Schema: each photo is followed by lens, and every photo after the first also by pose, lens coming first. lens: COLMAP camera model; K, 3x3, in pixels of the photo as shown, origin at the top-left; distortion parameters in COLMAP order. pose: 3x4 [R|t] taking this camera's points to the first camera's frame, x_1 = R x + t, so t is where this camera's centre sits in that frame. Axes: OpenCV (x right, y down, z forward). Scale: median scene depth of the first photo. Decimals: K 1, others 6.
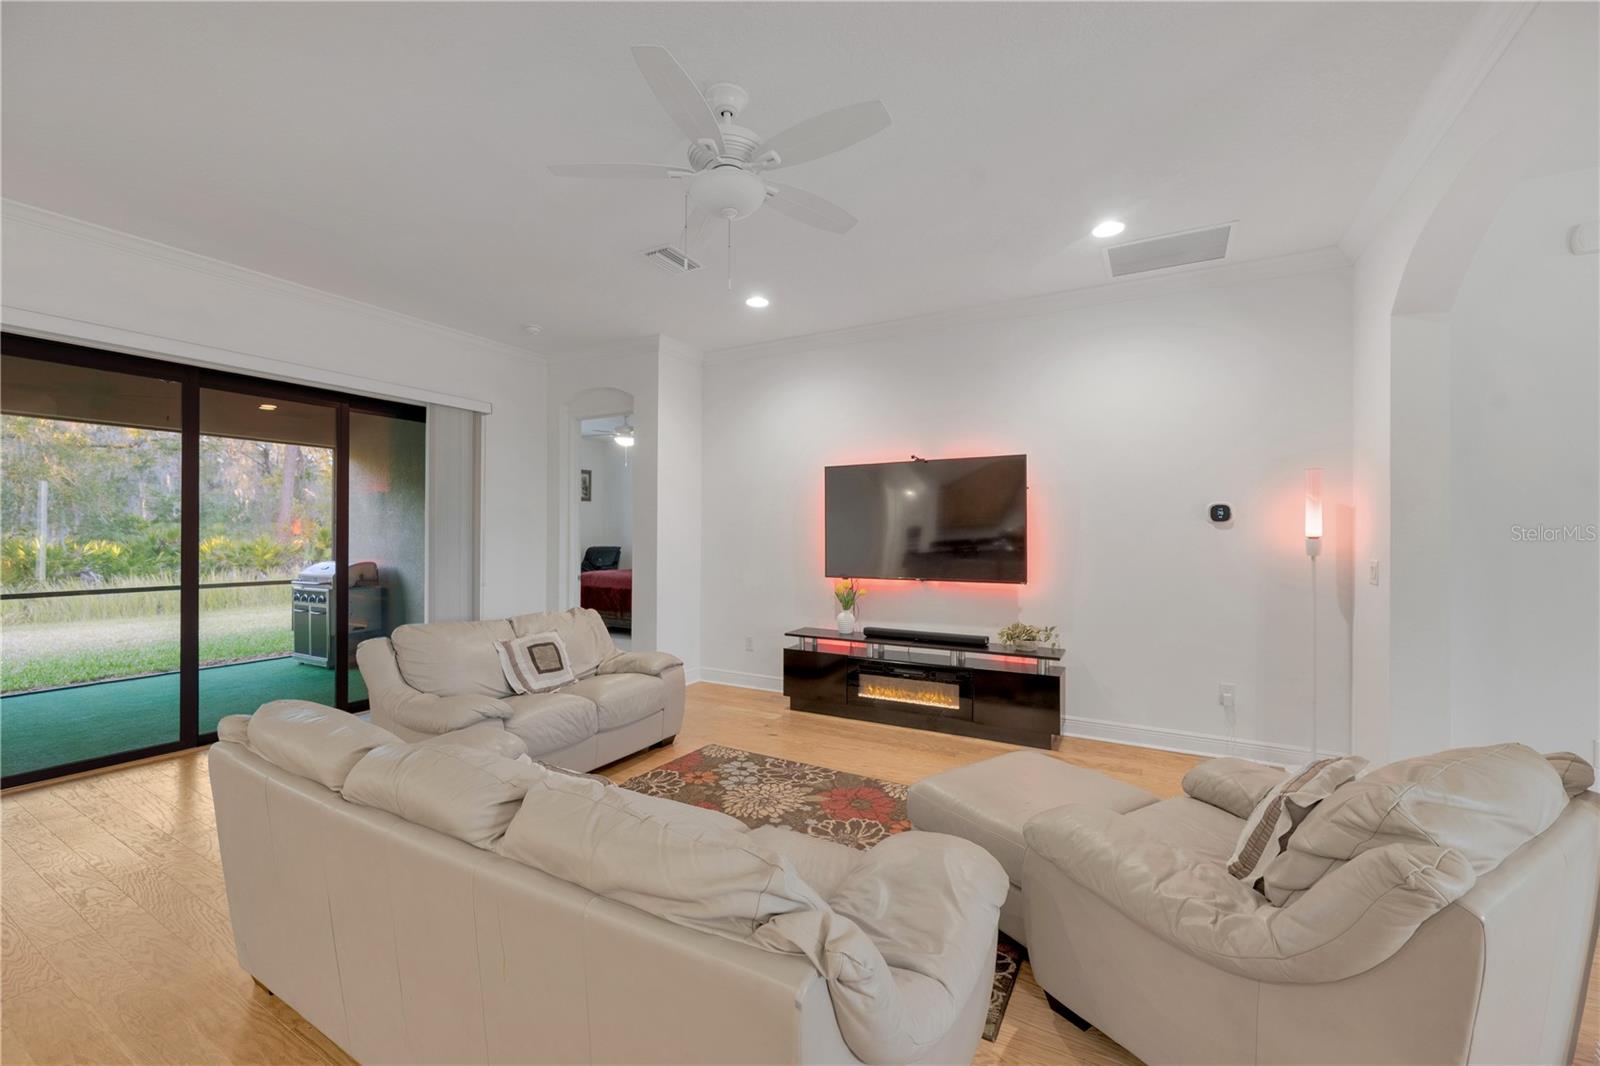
lens RADIAL K [[633.7, 0, 805.0], [0, 633.7, 534.5], [0, 0, 1]] dist [-0.000875, -0.000158]
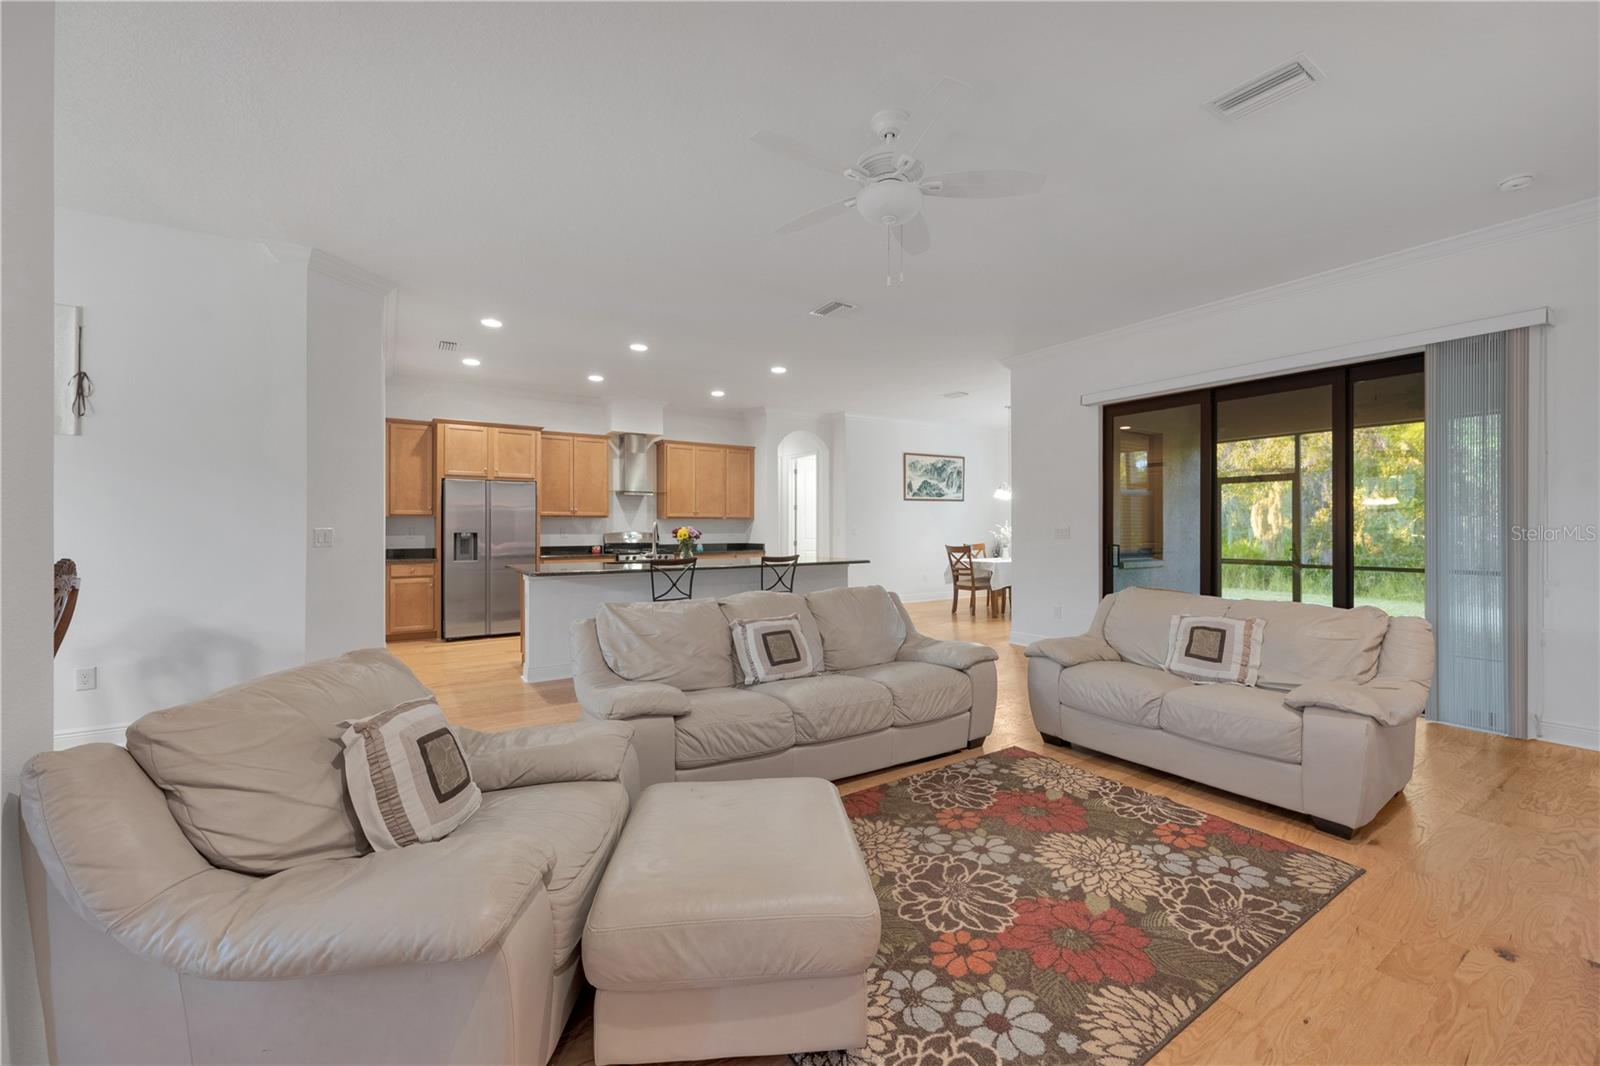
lens RADIAL K [[631.8, 0, 810.7], [0, 631.8, 525.8], [0, 0, 1]] dist [-0.001446, 0.000033]
pose [[-0.452196, -0.012227, -0.891835, 0.626753], [-0.002257, 0.999919, -0.012564, 0.042630], [0.891916, -0.003669, -0.452187, 0.906673]]
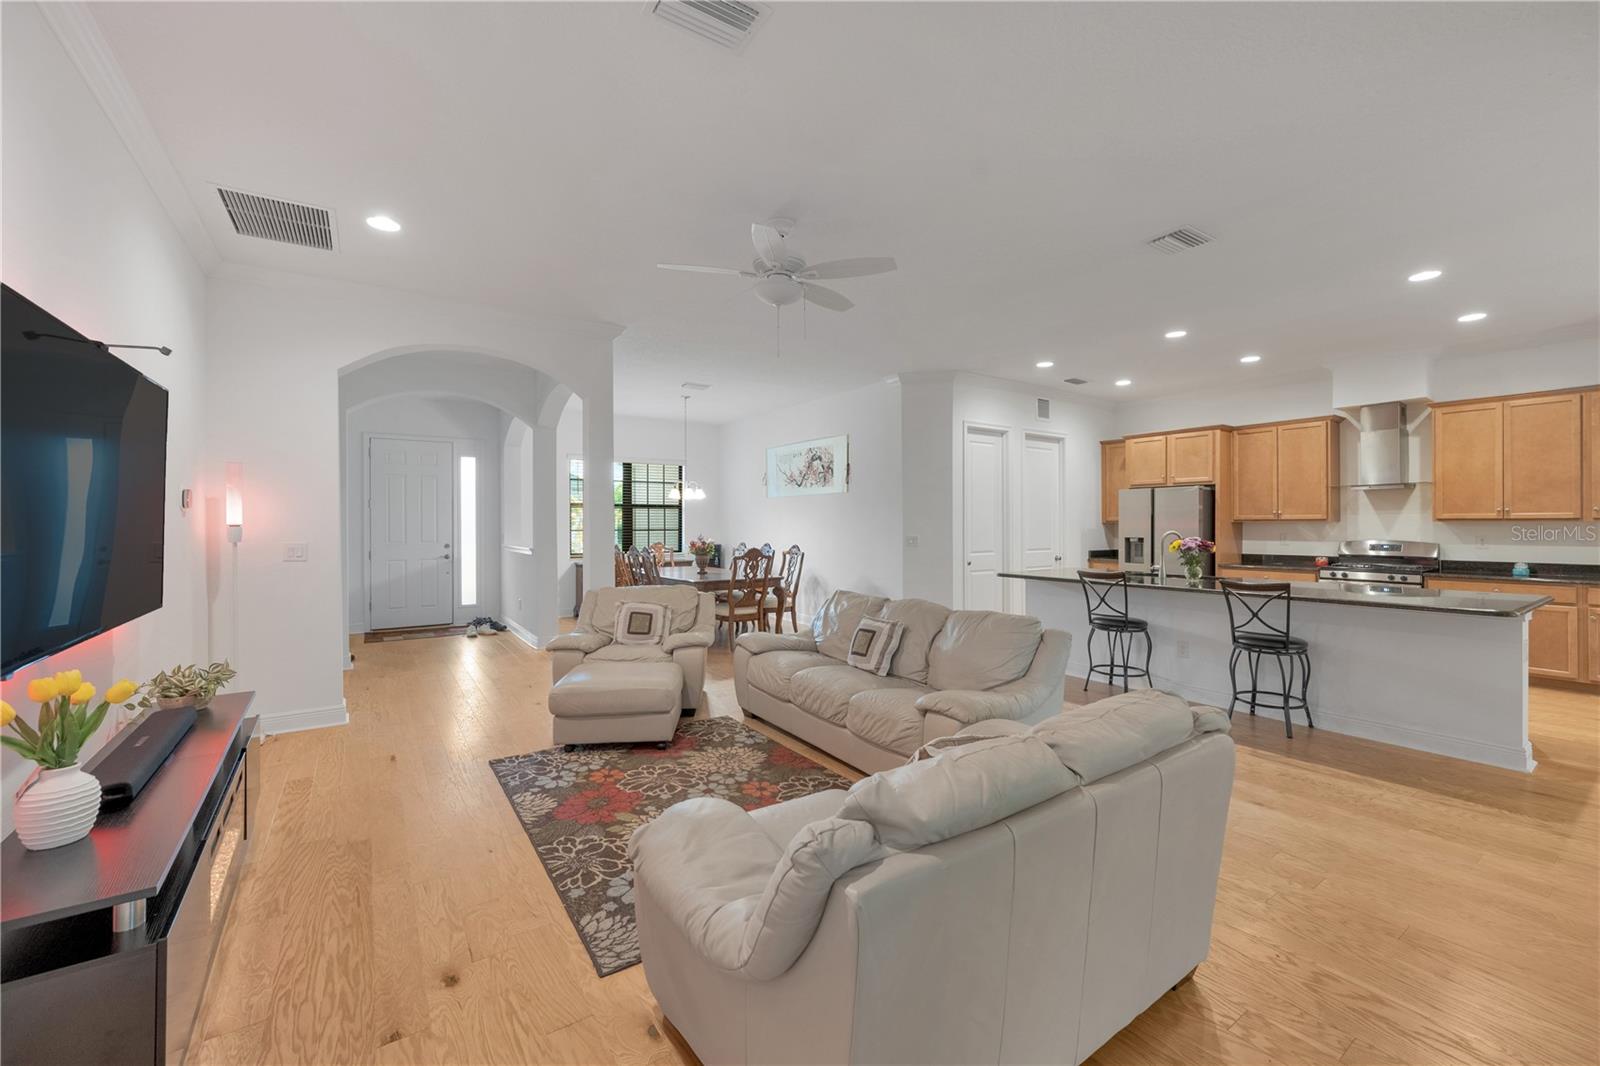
lens RADIAL K [[646.4, 0, 801.0], [0, 646.4, 520.7], [0, 0, 1]] dist [-0.000542, 0.000065]
pose [[-0.893563, -0.003373, 0.448926, -0.546539], [-0.004103, 0.999991, -0.000652, -0.006509], [-0.448920, -0.002425, -0.893569, 1.508091]]
